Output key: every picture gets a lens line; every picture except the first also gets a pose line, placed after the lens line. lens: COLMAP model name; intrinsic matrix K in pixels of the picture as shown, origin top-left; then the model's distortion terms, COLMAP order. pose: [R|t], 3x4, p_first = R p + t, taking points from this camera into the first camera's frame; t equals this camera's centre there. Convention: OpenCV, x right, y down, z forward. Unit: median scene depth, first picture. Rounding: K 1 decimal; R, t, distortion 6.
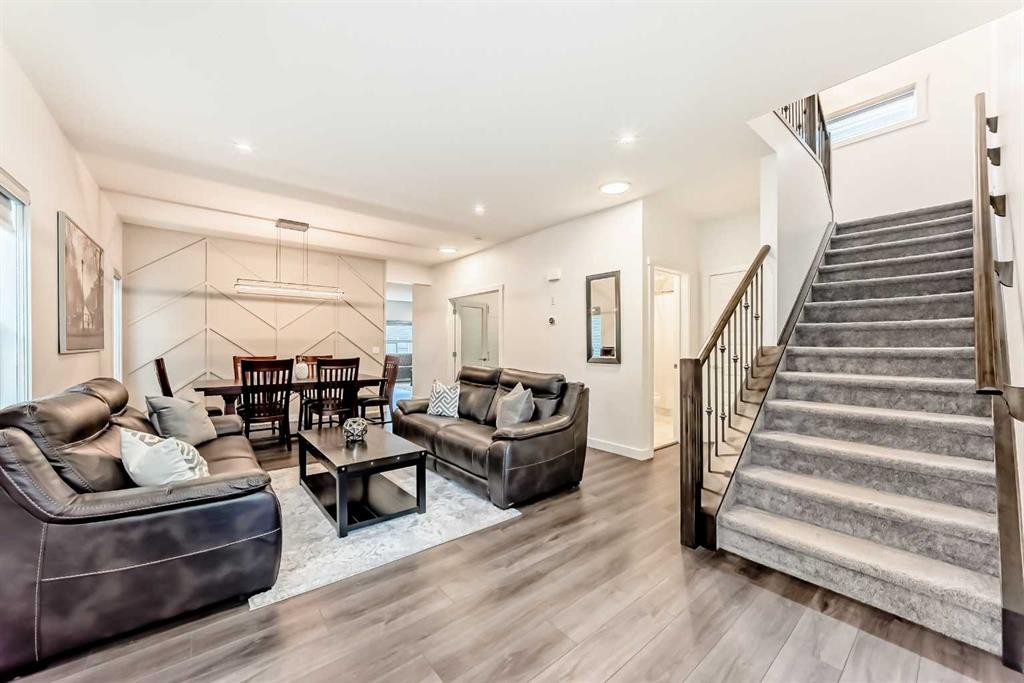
lens RADIAL K [[386.0, 0, 515.6], [0, 386.0, 349.5], [0, 0, 1]] dist [-0.011705, 0.006598]
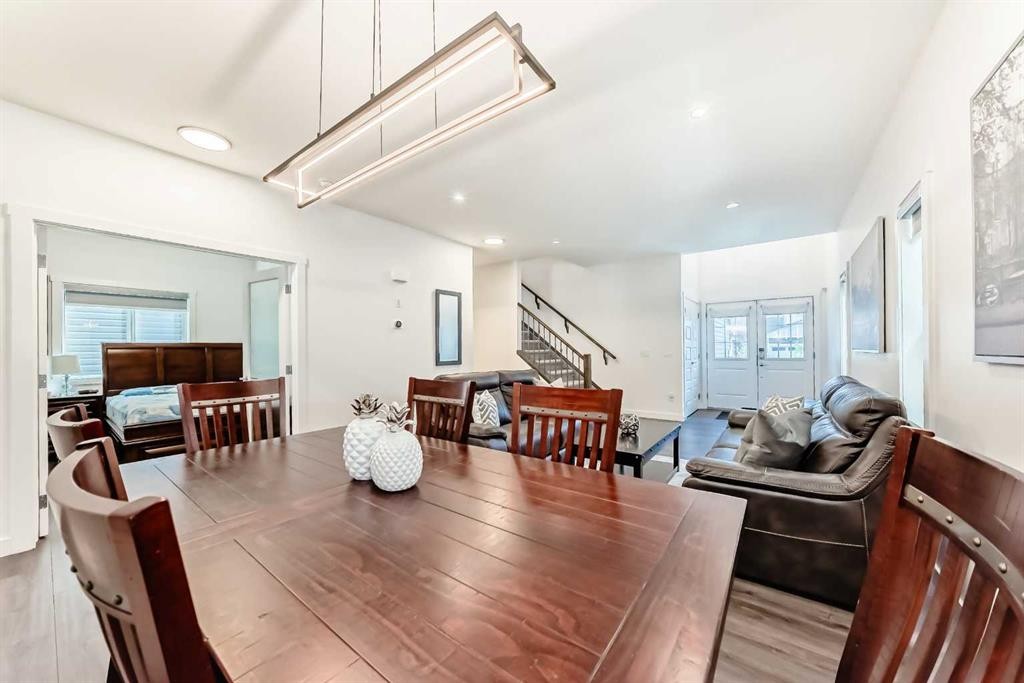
lens RADIAL K [[361.3, 0, 512.6], [0, 361.3, 346.1], [0, 0, 1]] dist [-0.006651, 0.000564]
pose [[-0.238112, 0.012824, 0.971153, -0.914888], [0.025198, 0.999658, -0.007023, -0.011447], [-0.970911, 0.022798, -0.238353, 1.082617]]
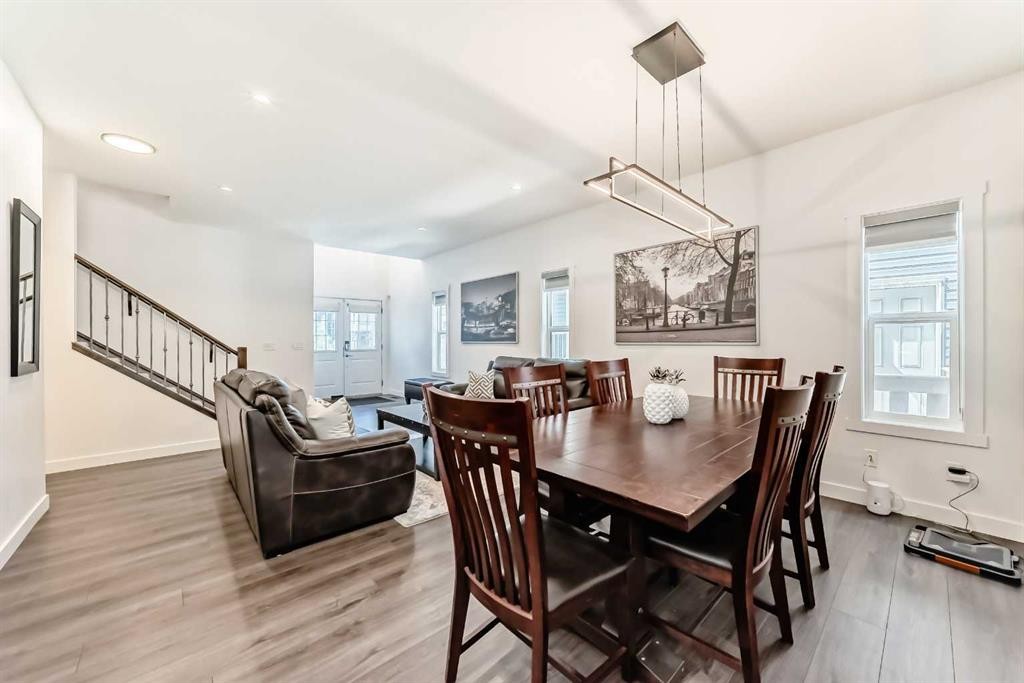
lens RADIAL K [[391.0, 0, 509.0], [0, 391.0, 338.8], [0, 0, 1]] dist [0.000097, 0.000180]
pose [[-0.999522, 0.004583, -0.030590, -0.424692], [0.004167, 0.999898, 0.013640, -0.020096], [0.030649, 0.013507, -0.999439, 1.578065]]
